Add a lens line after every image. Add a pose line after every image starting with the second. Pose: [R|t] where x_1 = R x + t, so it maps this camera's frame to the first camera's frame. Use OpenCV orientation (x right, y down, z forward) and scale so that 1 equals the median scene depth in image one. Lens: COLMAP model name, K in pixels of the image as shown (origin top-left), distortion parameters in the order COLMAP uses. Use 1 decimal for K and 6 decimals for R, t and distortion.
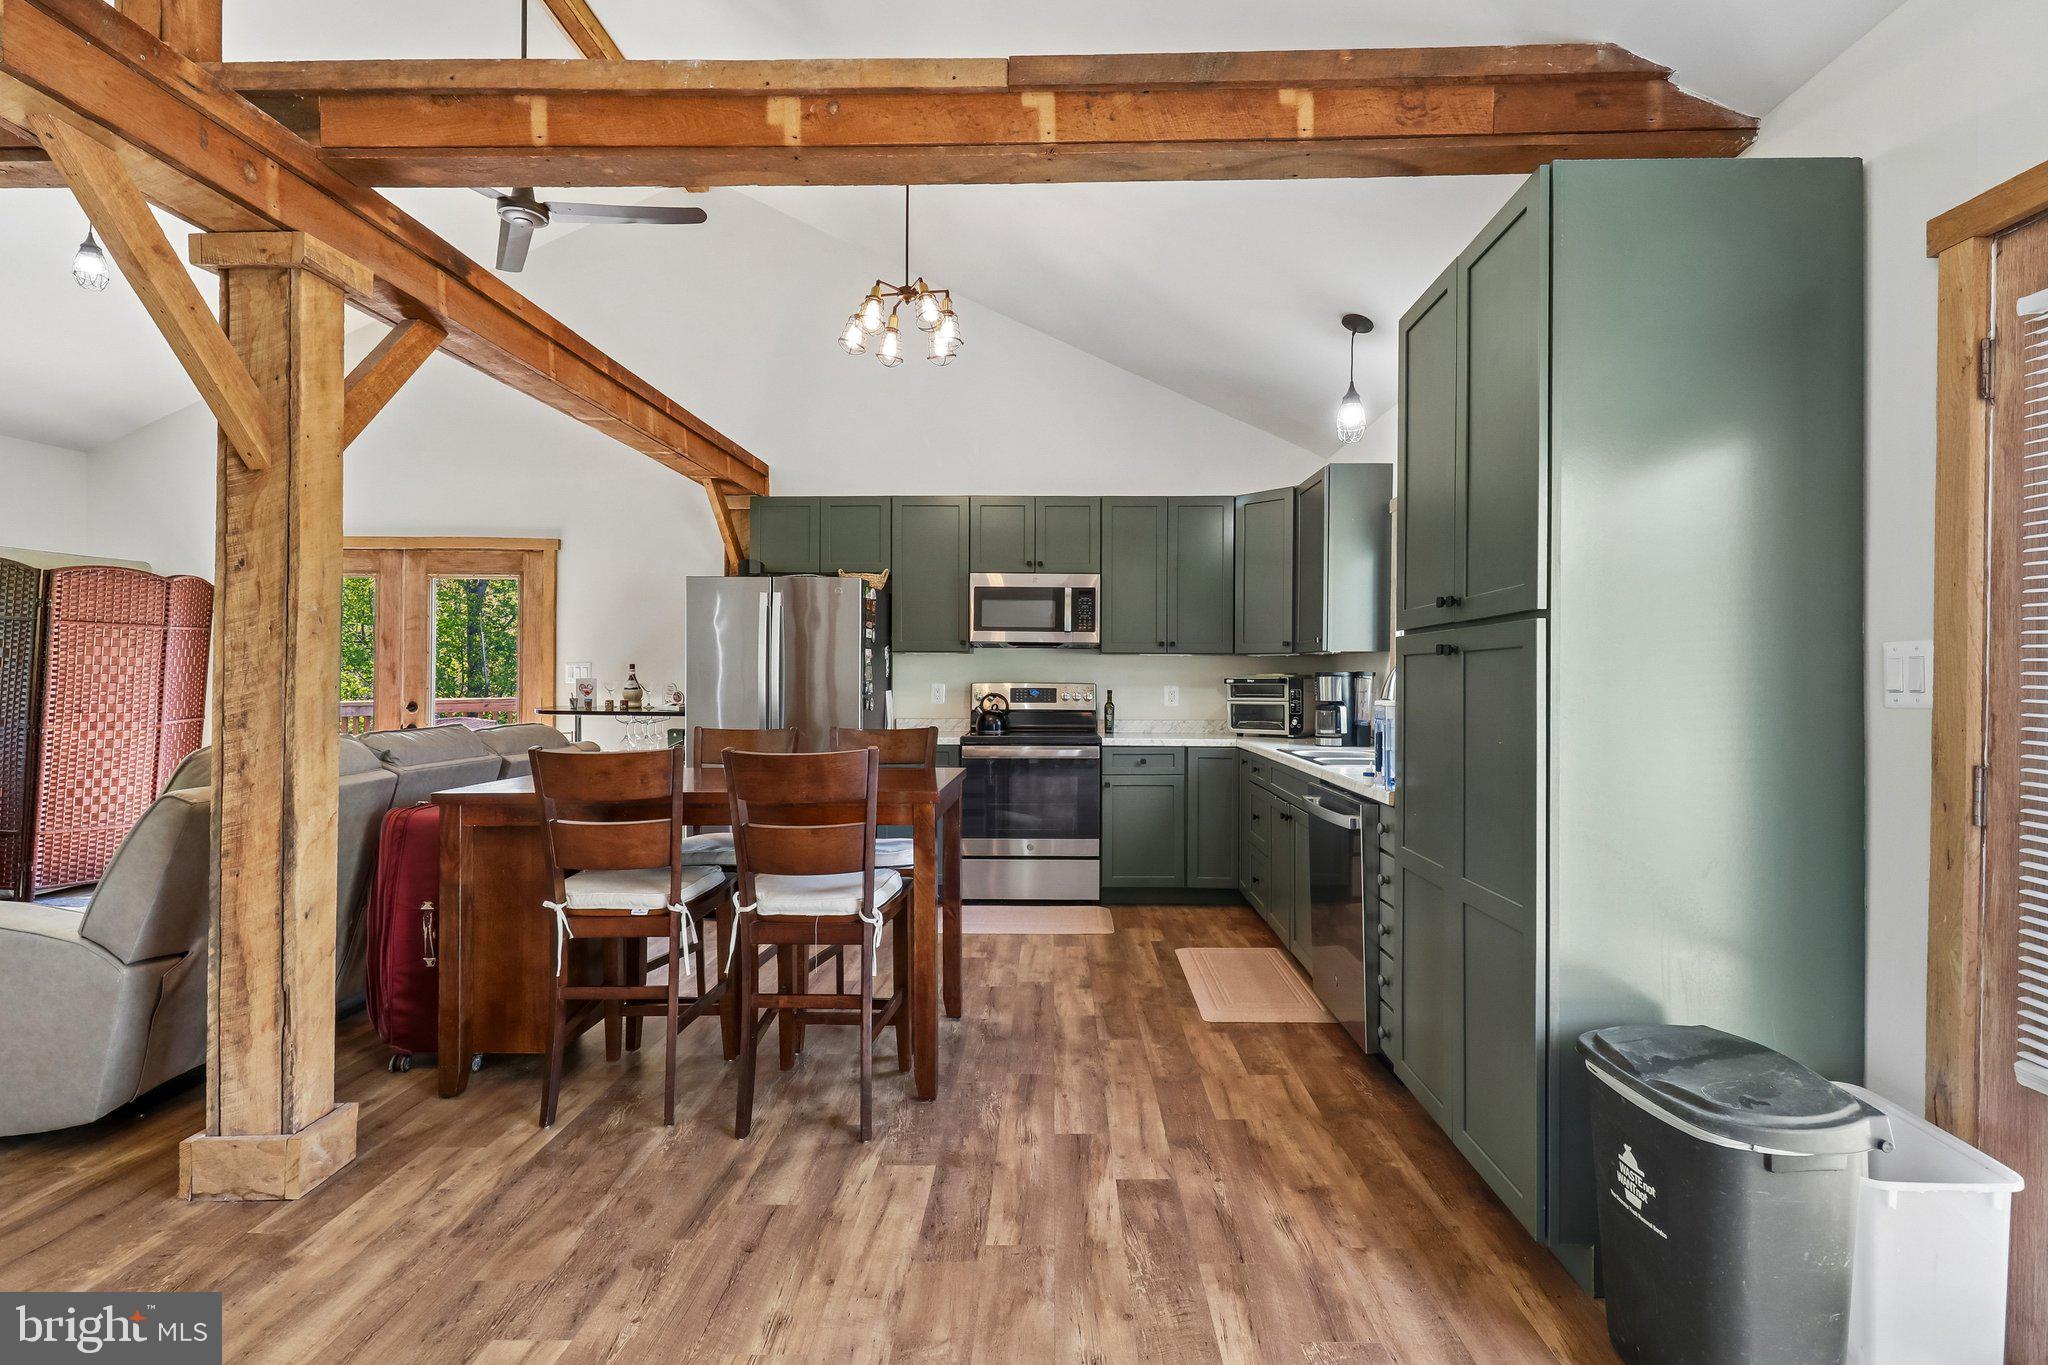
lens RADIAL K [[955.6, 0, 1029.7], [0, 955.6, 679.0], [0, 0, 1]] dist [0.020394, -0.011687]
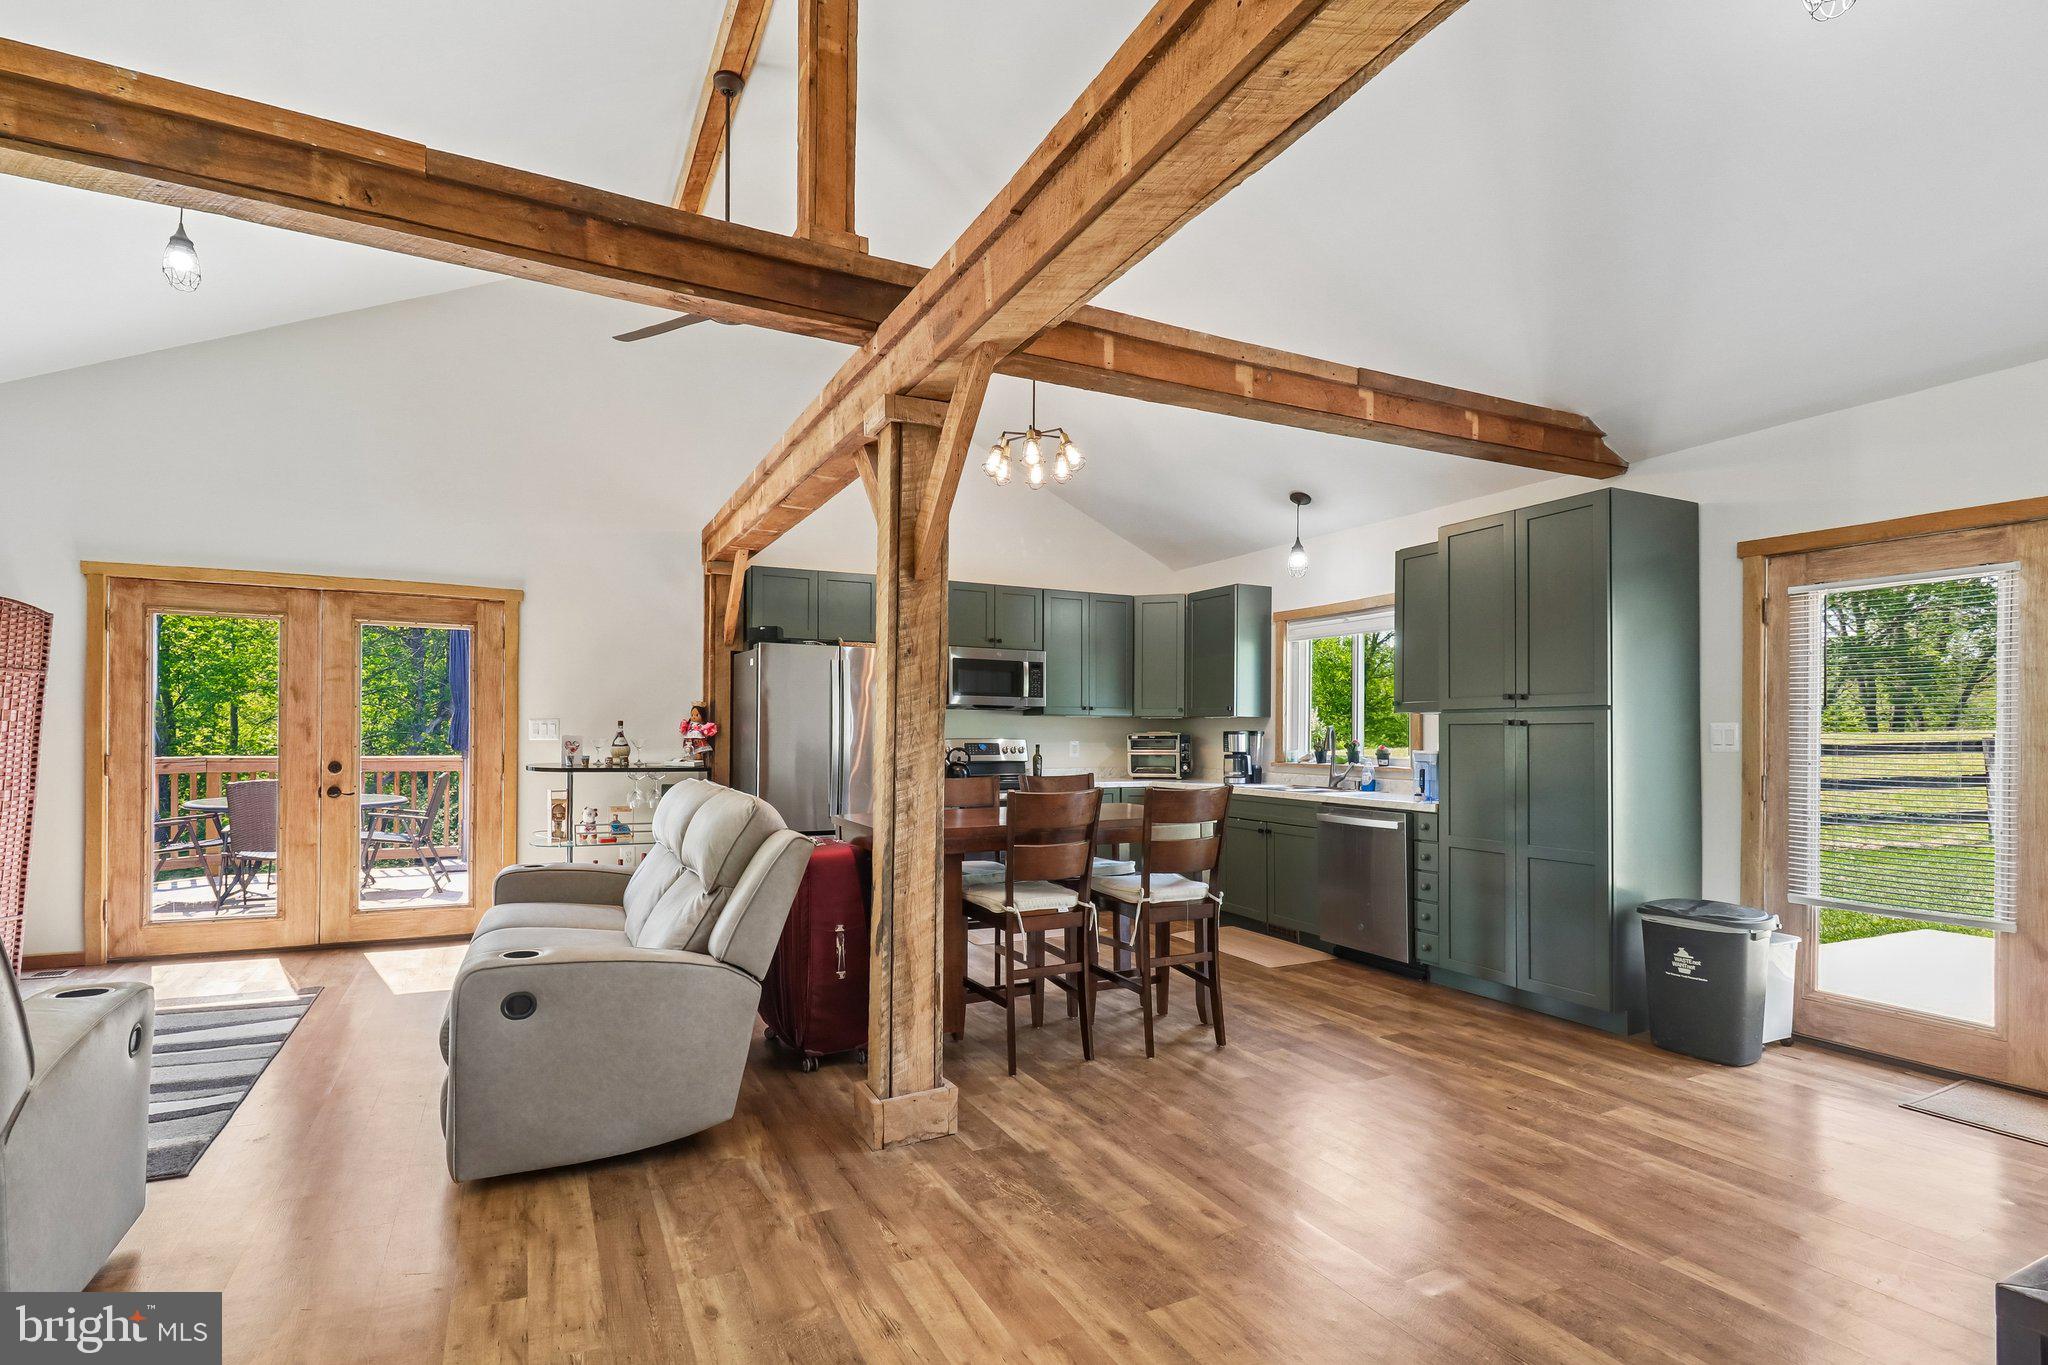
lens RADIAL K [[955.6, 0, 989.4], [0, 955.6, 733.7], [0, 0, 1]] dist [0.020394, -0.011687]
pose [[0.892398, 0.000379, 0.451250, -0.782980], [-0.001438, 0.999997, 0.002004, -0.007446], [-0.451248, -0.002438, 0.892395, -0.117430]]
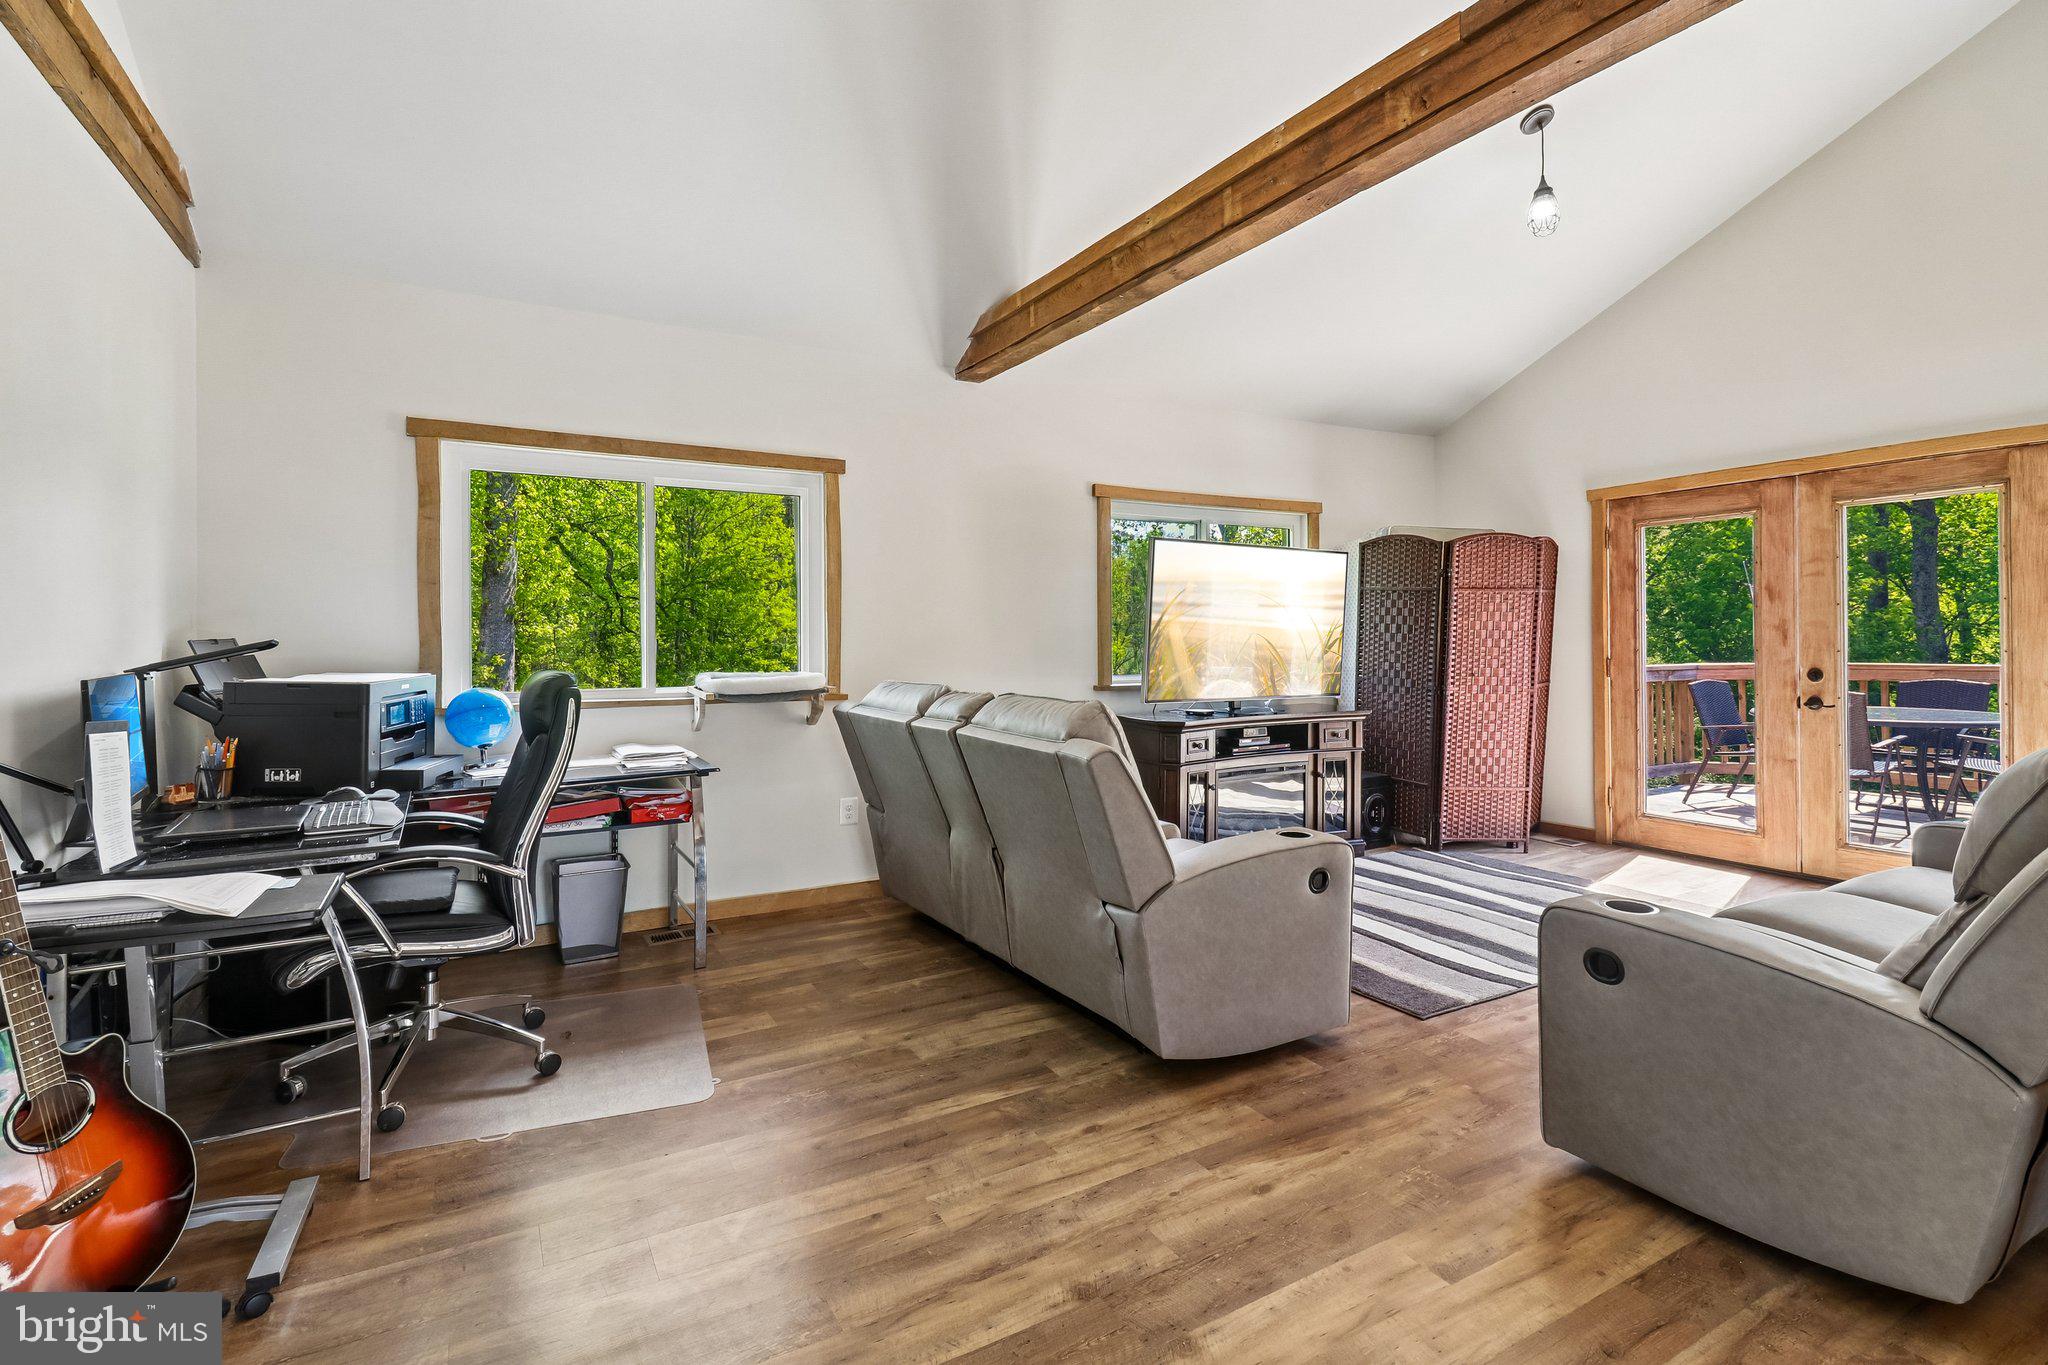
lens RADIAL K [[955.6, 0, 1019.3], [0, 955.6, 639.5], [0, 0, 1]] dist [0.020394, -0.011687]
pose [[0.507496, -0.016054, -0.861505, -0.460099], [0.012898, 0.999856, -0.011034, 0.000953], [0.861558, -0.005511, 0.507630, 0.071614]]
